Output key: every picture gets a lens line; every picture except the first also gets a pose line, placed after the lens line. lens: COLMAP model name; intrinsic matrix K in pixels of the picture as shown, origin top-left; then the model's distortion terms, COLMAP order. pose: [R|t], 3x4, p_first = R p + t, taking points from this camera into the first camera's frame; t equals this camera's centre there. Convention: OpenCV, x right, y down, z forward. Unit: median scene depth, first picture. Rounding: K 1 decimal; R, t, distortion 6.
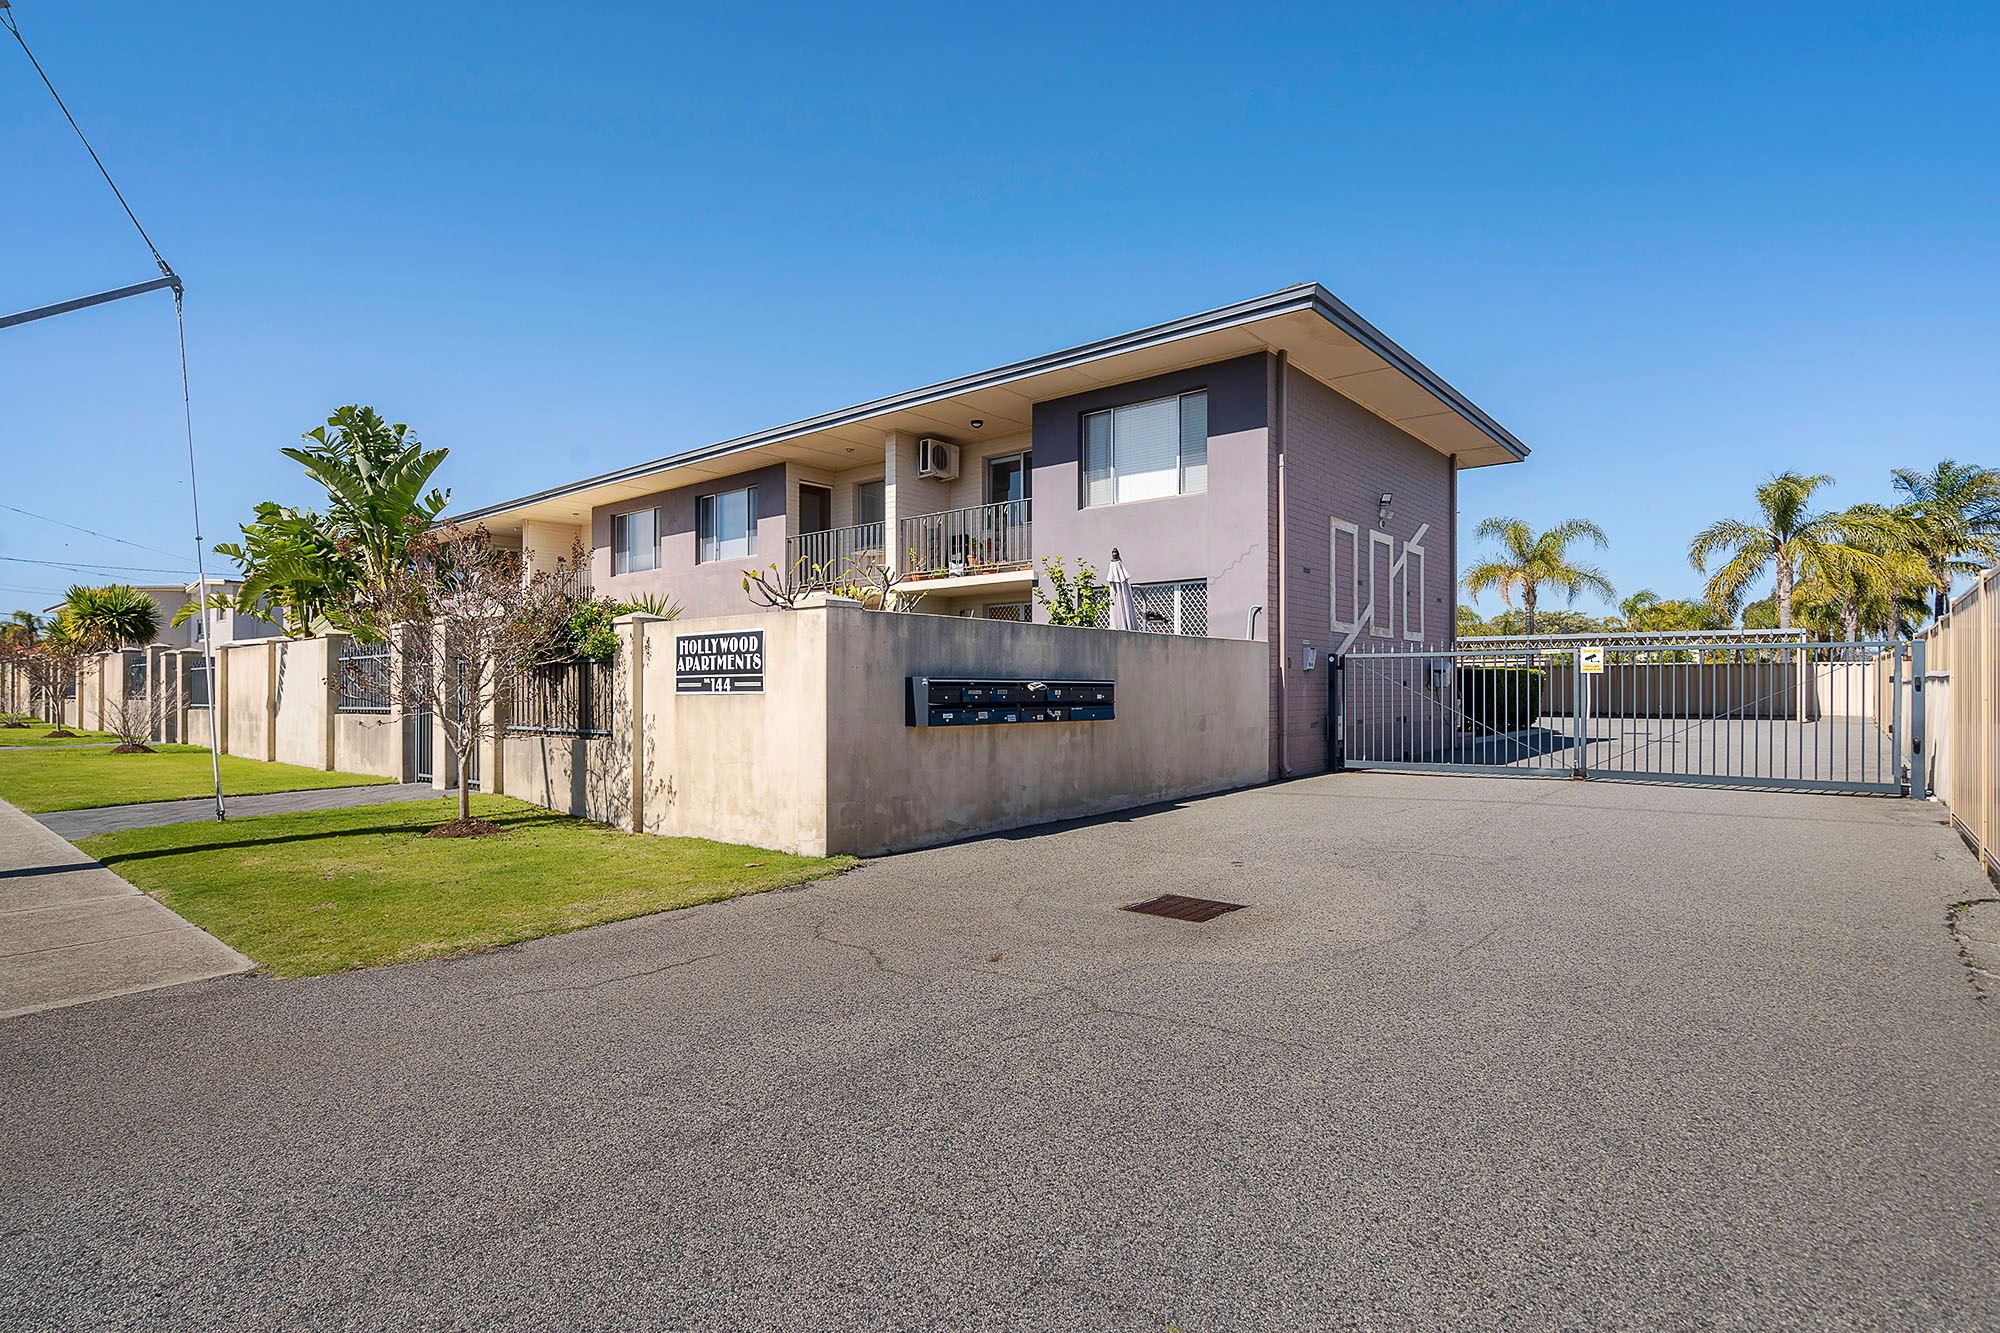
lens RADIAL K [[1020.1, 0, 1001.2], [0, 1020.1, 668.9], [0, 0, 1]] dist [0.000934, 0.000045]
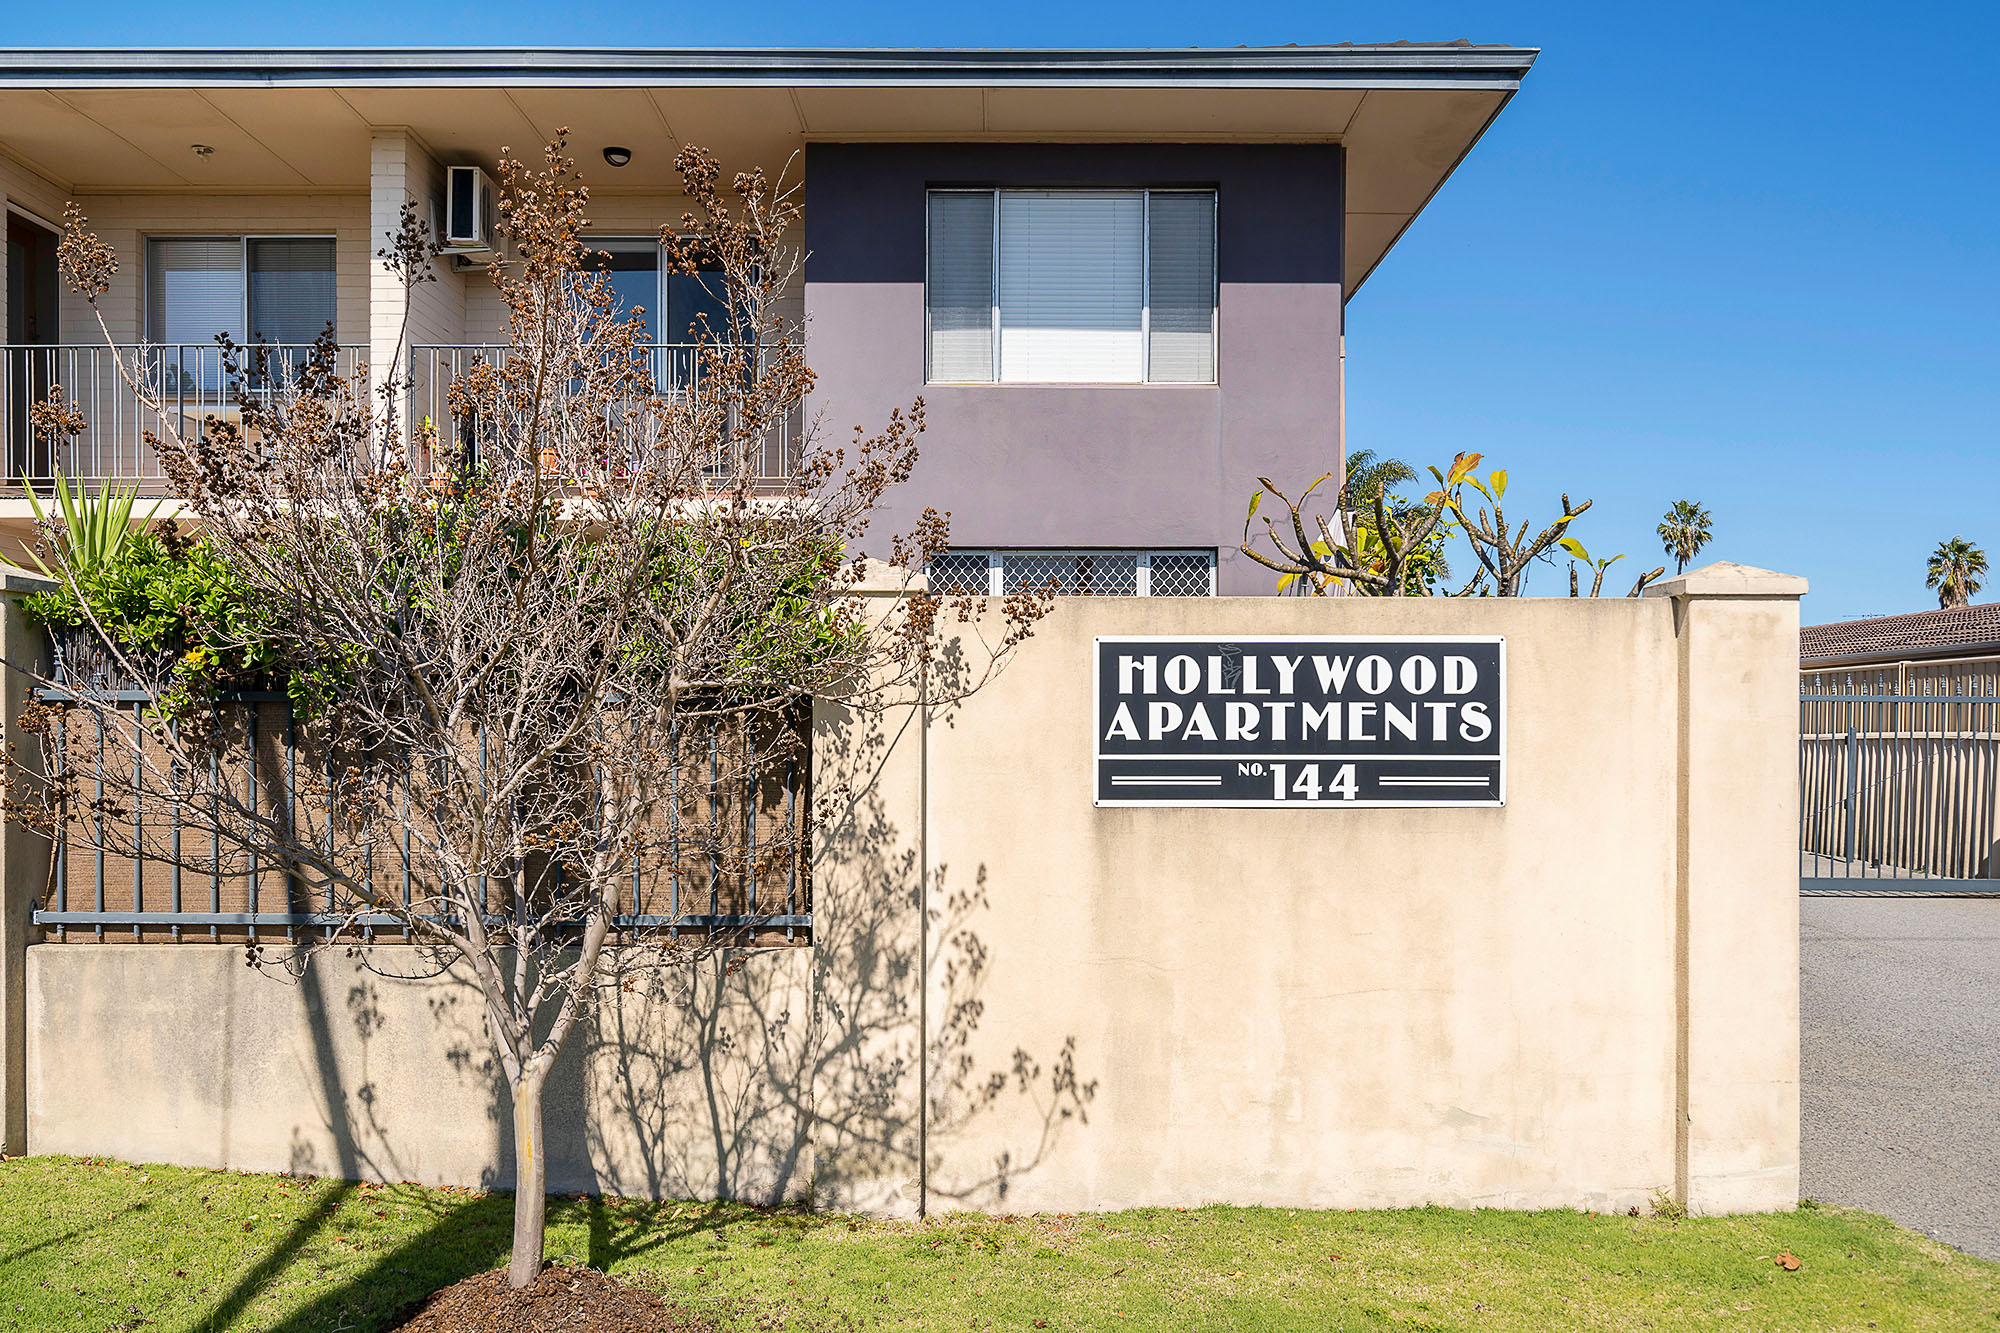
lens RADIAL K [[1864.7, 0, 1000.0], [0, 1864.7, 679.9], [0, 0, 1]] dist [0.006328, 0.000000]
pose [[0.772540, 0.026174, 0.634426, -0.770697], [-0.018322, 0.999653, -0.018932, -0.006181], [-0.634702, 0.003001, 0.772751, 0.533555]]
